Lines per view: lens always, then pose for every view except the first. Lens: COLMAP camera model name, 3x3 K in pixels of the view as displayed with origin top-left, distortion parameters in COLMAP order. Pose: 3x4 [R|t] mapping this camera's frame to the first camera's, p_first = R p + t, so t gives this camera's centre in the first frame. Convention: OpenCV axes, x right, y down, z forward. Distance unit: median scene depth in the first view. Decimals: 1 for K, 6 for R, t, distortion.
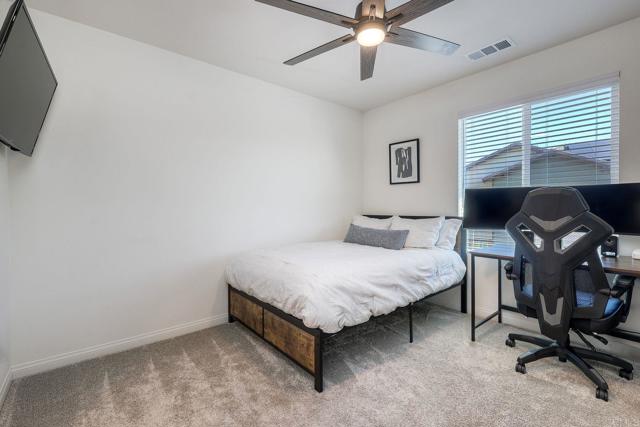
lens RADIAL K [[283.7, 0, 321.0], [0, 283.7, 209.9], [0, 0, 1]] dist [-0.002798, -0.000110]
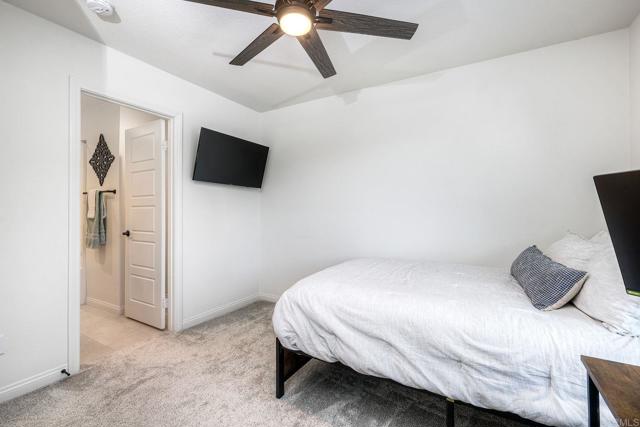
lens RADIAL K [[283.7, 0, 320.6], [0, 283.7, 211.7], [0, 0, 1]] dist [-0.002798, -0.000110]
pose [[0.328425, 0.005951, -0.944511, 0.768522], [-0.002219, 0.999982, 0.005529, -0.028433], [0.944527, 0.000280, 0.328432, 0.608901]]
